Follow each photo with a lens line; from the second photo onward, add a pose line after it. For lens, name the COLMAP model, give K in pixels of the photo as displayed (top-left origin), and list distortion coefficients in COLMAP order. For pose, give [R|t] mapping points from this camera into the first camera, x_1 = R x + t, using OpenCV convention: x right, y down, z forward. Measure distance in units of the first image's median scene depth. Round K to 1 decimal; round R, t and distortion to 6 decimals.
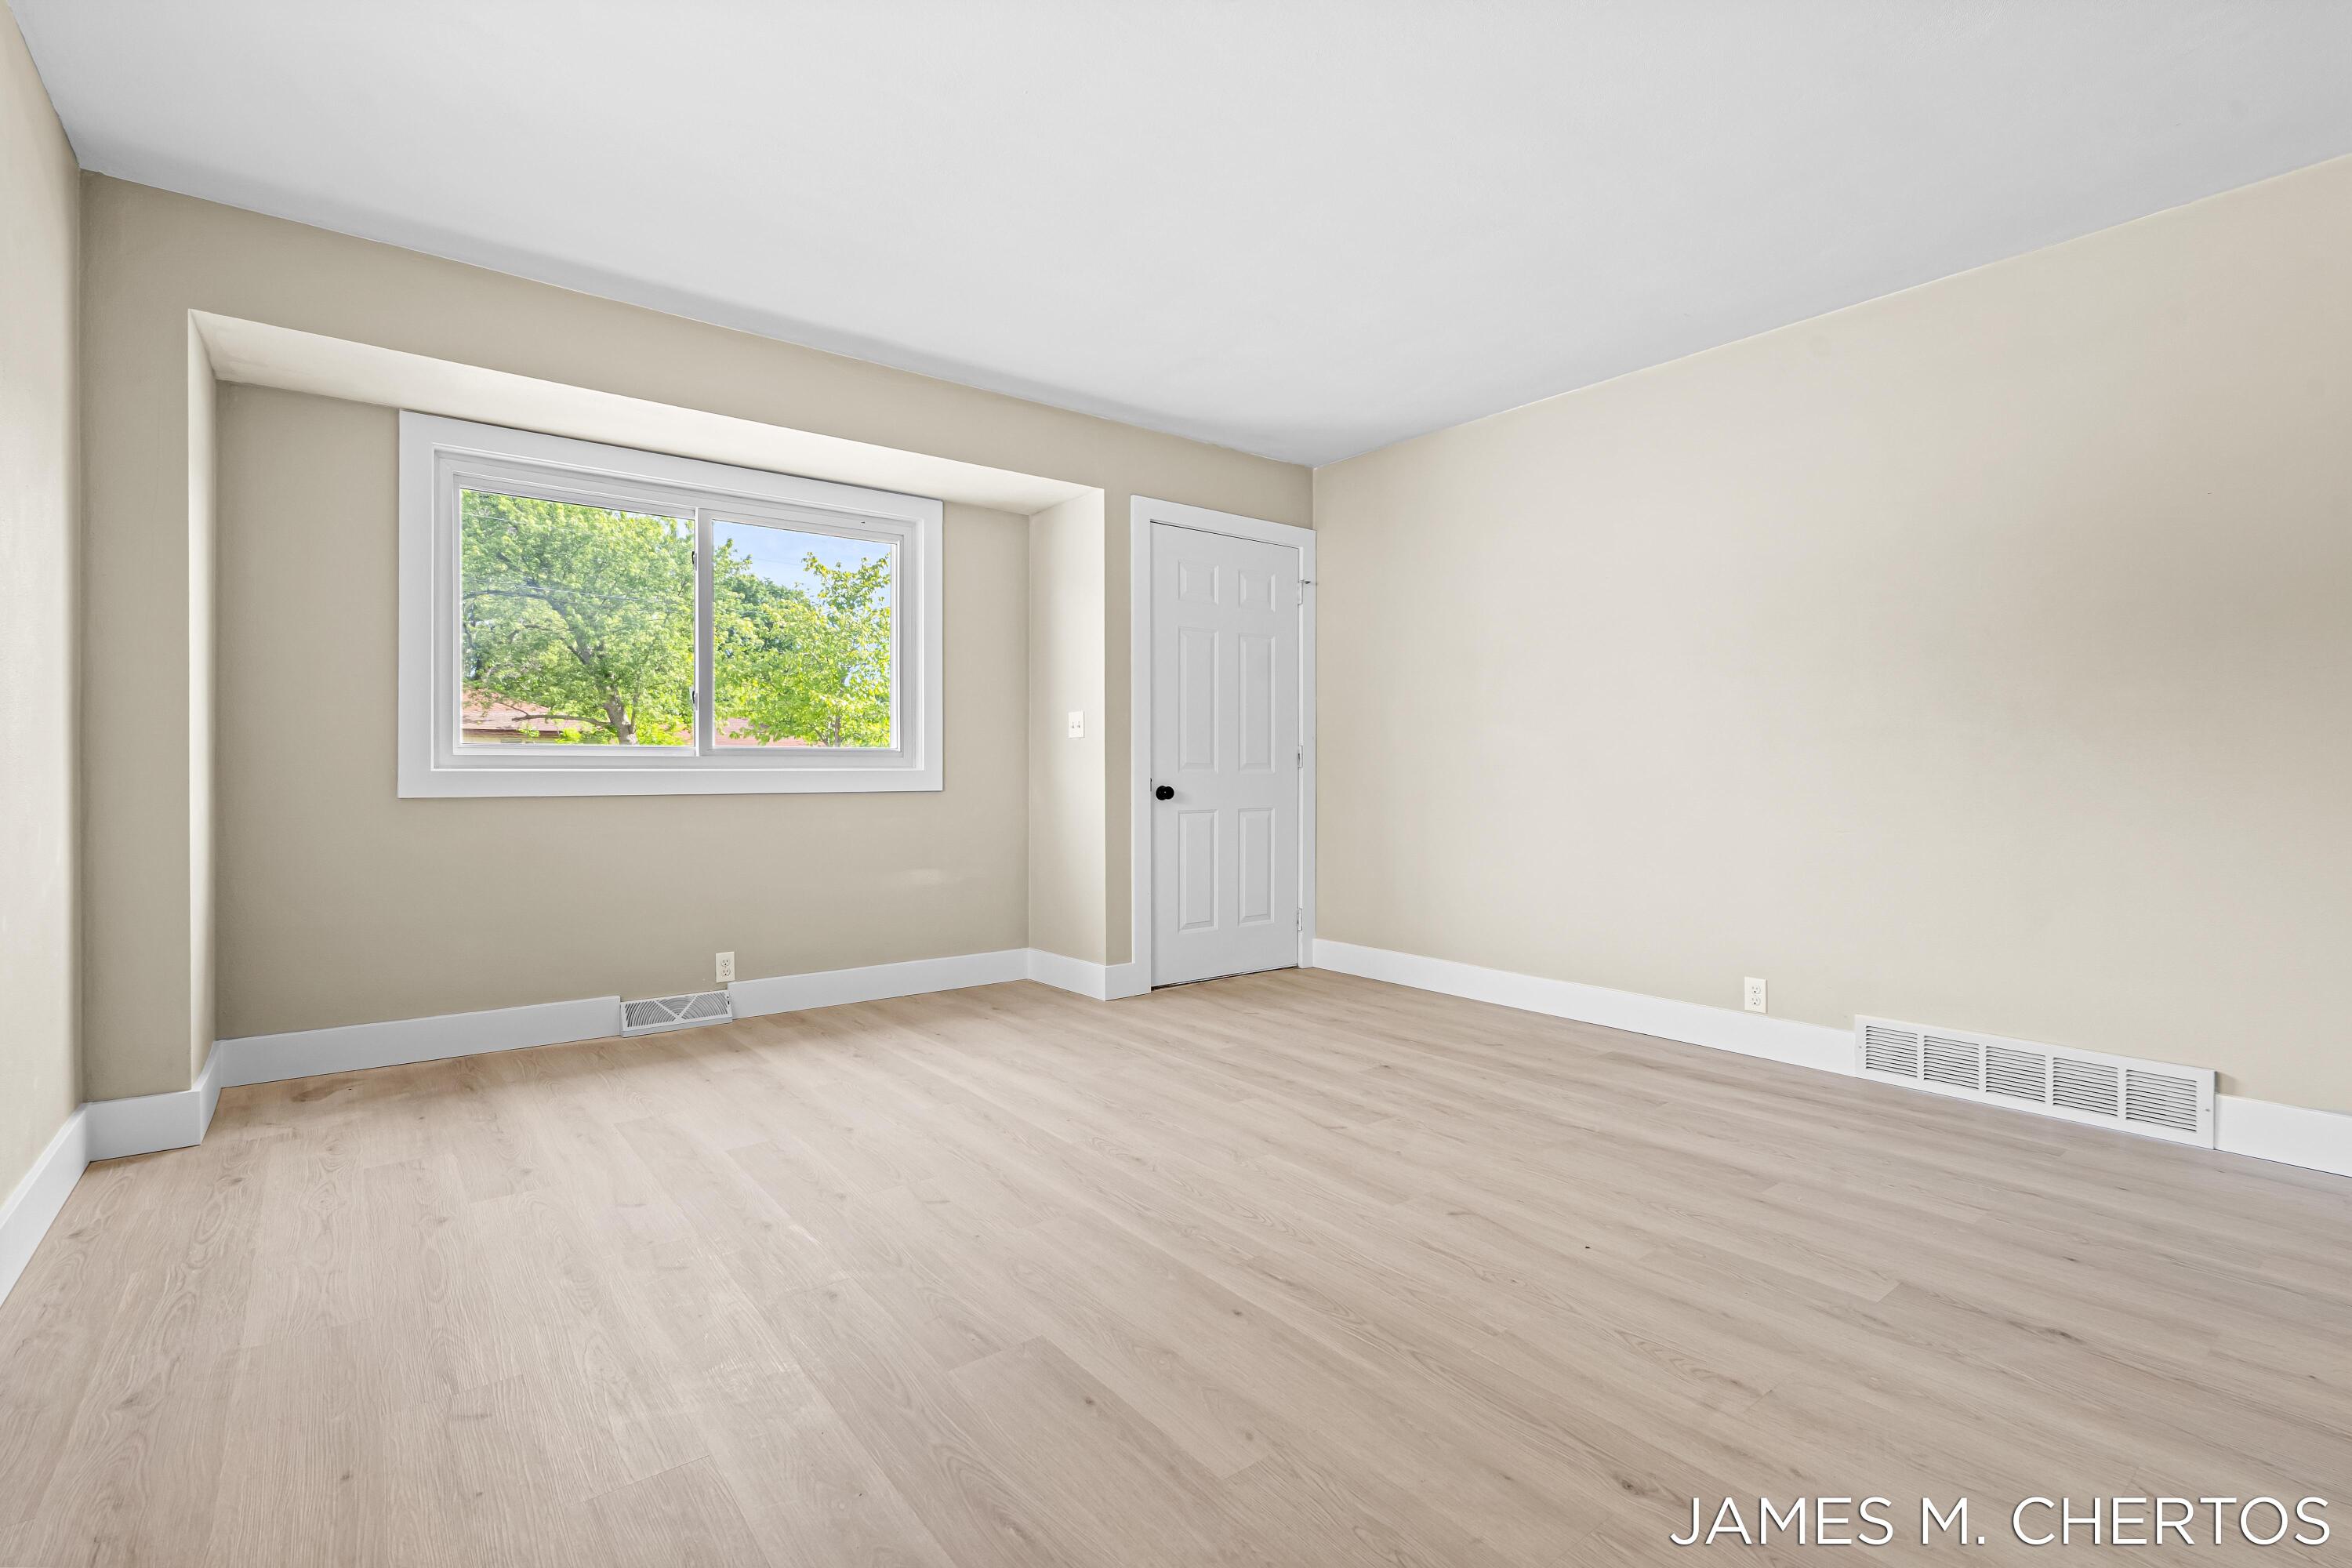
lens RADIAL K [[1072.5, 0, 1153.8], [0, 1072.5, 773.9], [0, 0, 1]] dist [-0.007293, 0.001993]
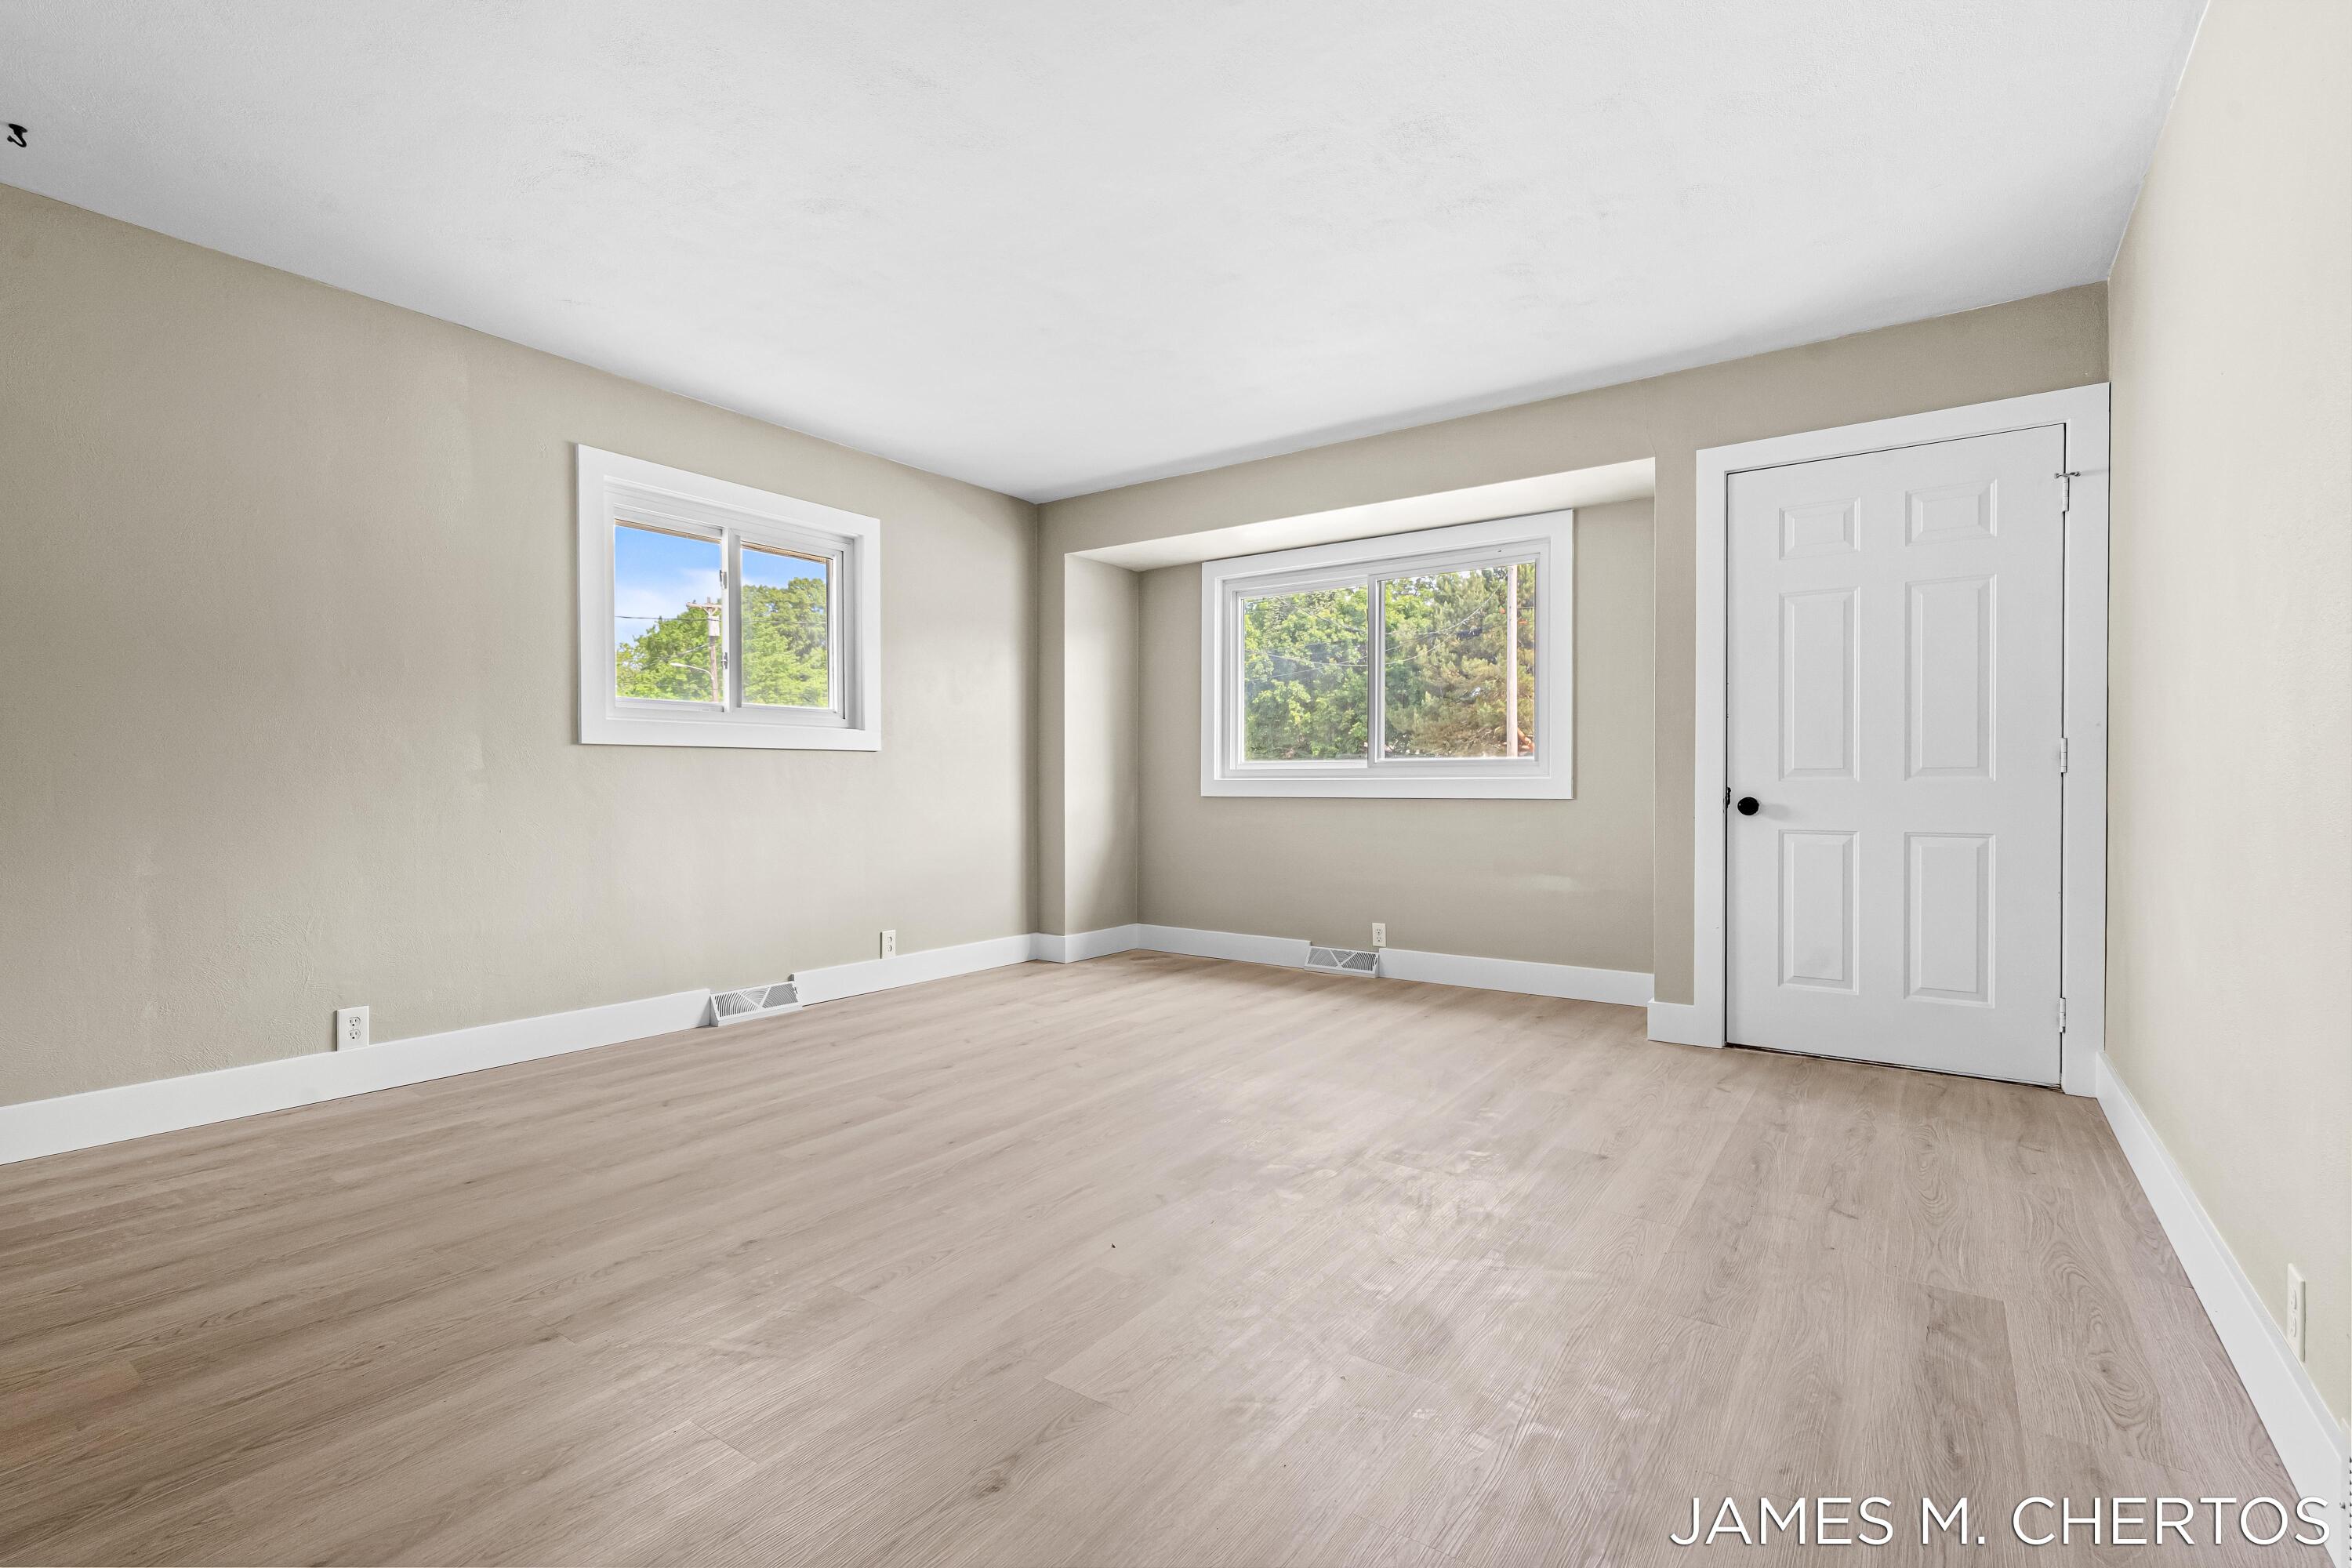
lens RADIAL K [[1072.5, 0, 1175.4], [0, 1072.5, 788.0], [0, 0, 1]] dist [-0.007293, 0.001993]
pose [[0.287796, 0.005907, -0.957673, 0.962942], [-0.002304, 0.999982, 0.005476, 0.000718], [0.957689, 0.000631, 0.287805, 0.525491]]
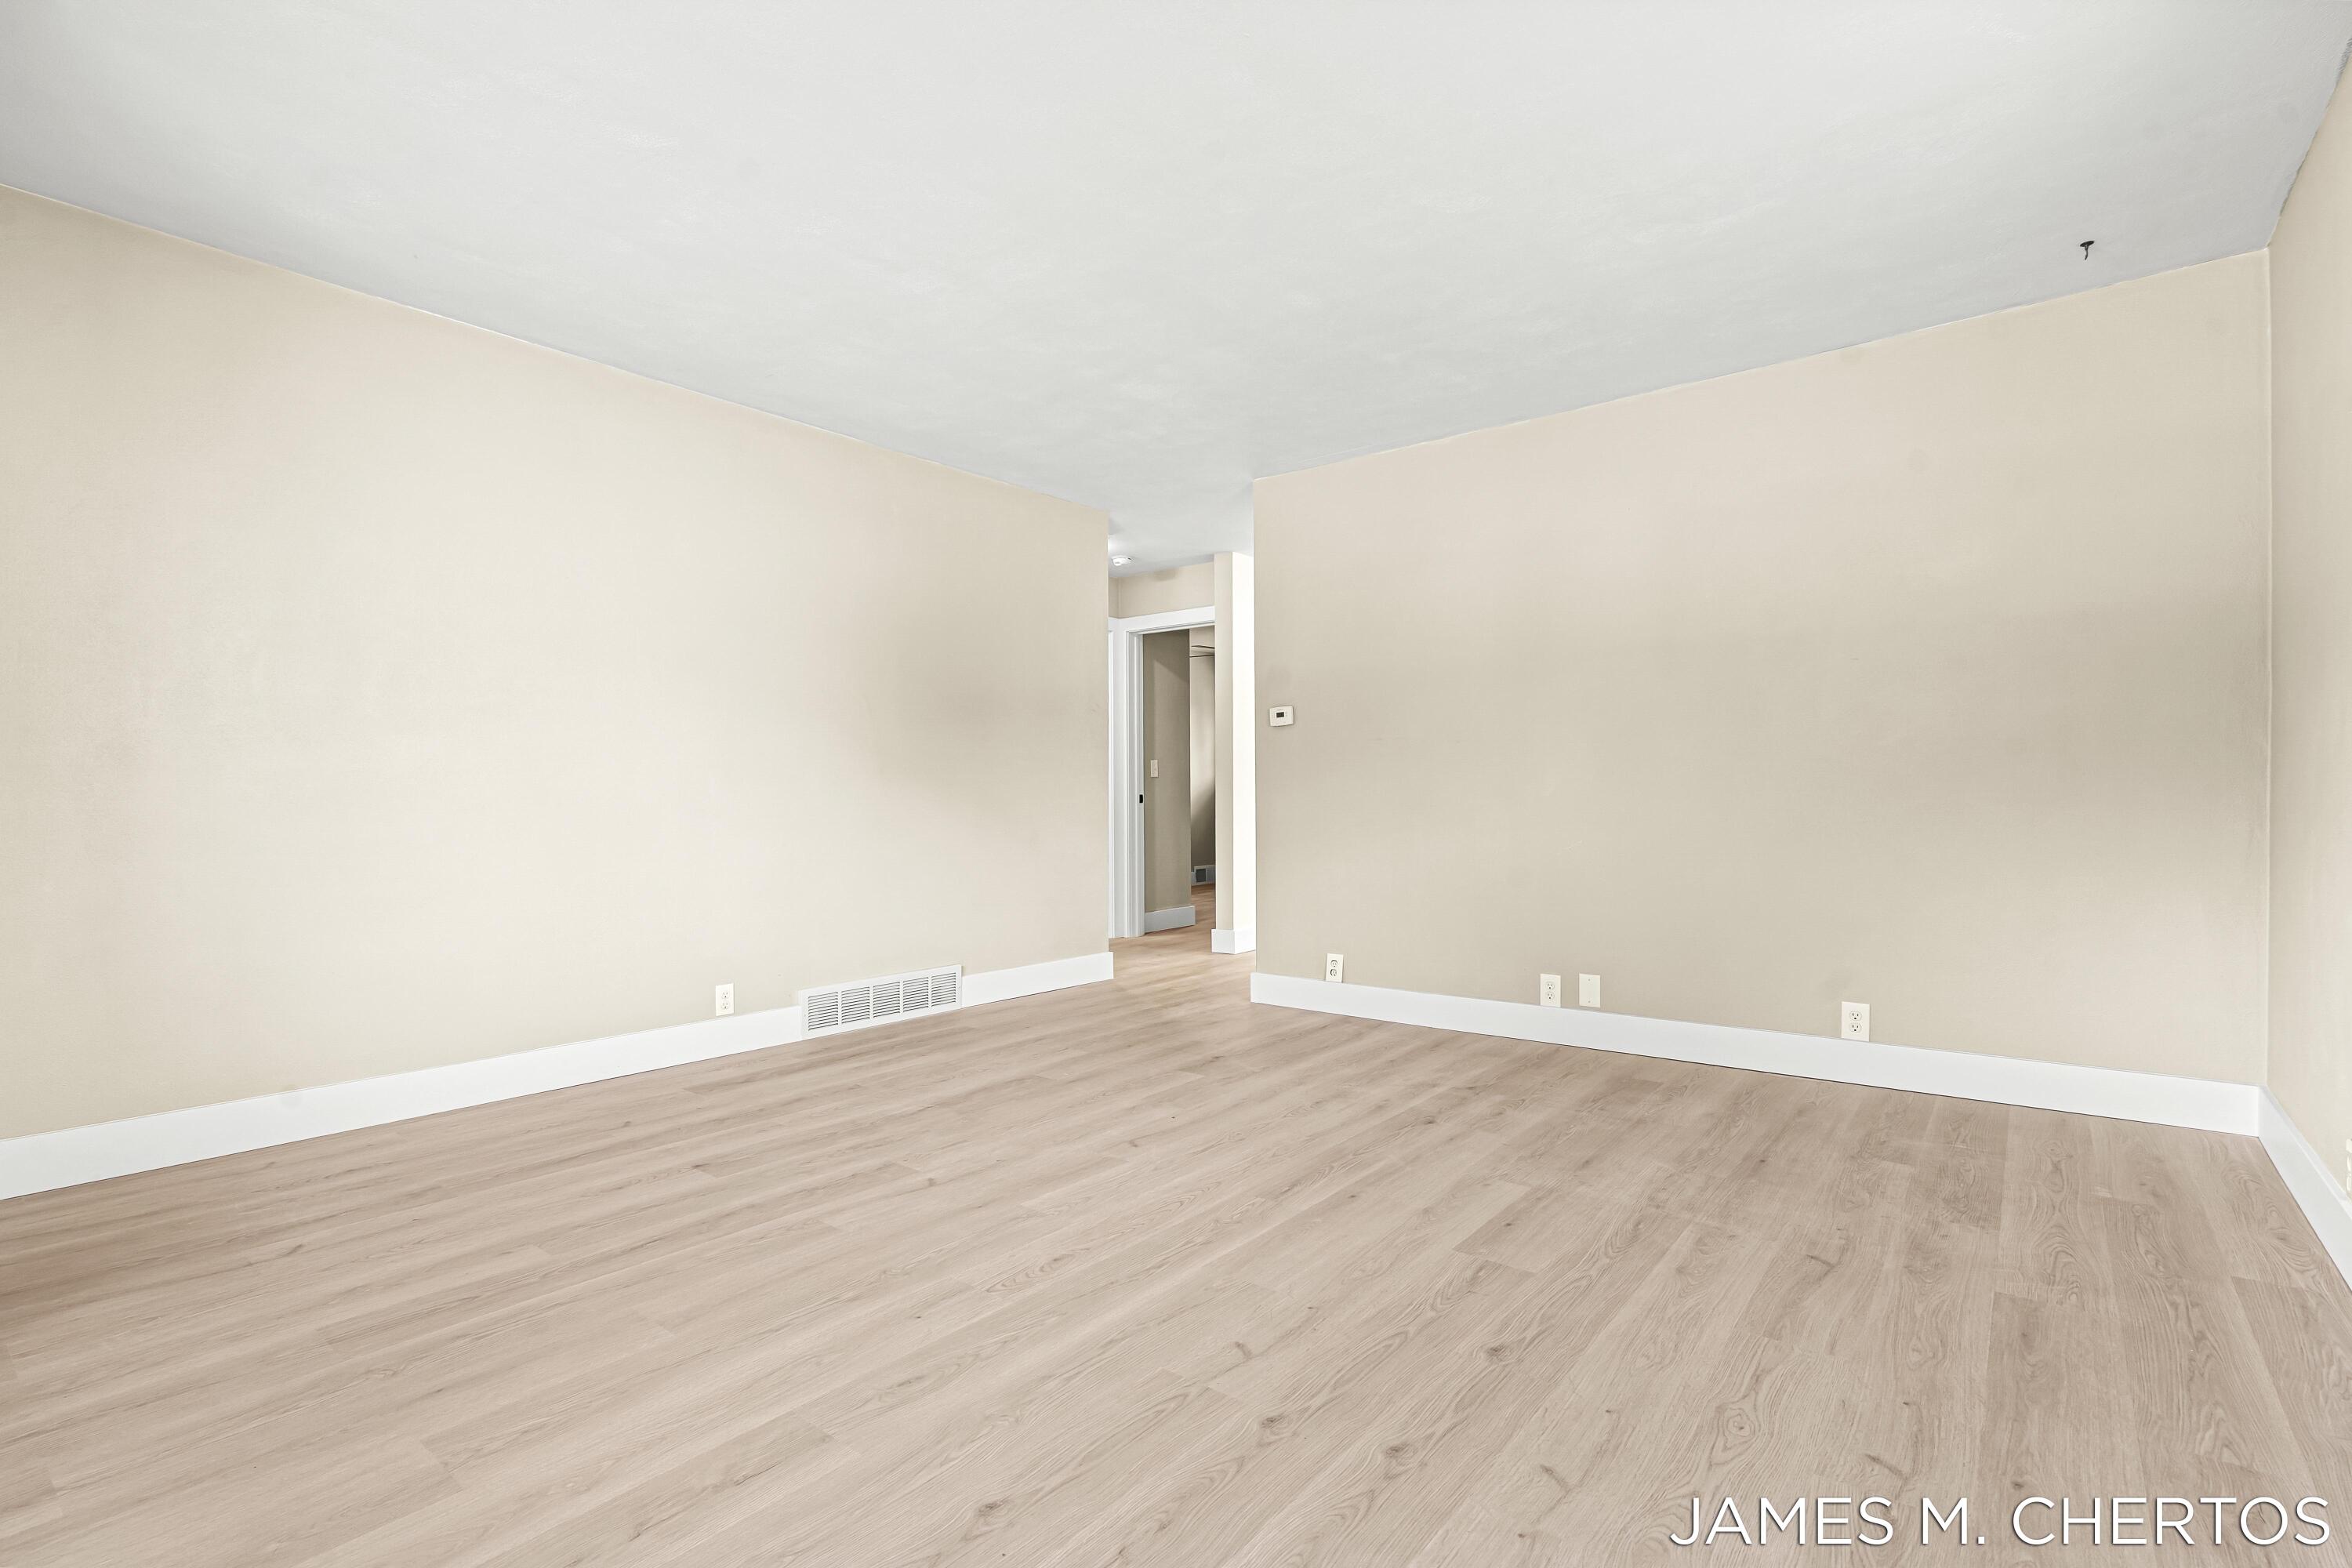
lens RADIAL K [[1072.5, 0, 1178.1], [0, 1072.5, 787.3], [0, 0, 1]] dist [-0.007293, 0.001993]
pose [[-0.237225, 0.007080, 0.971429, -0.715911], [0.007956, 0.999954, -0.005345, -0.003886], [-0.971422, 0.006461, -0.237270, 0.925238]]
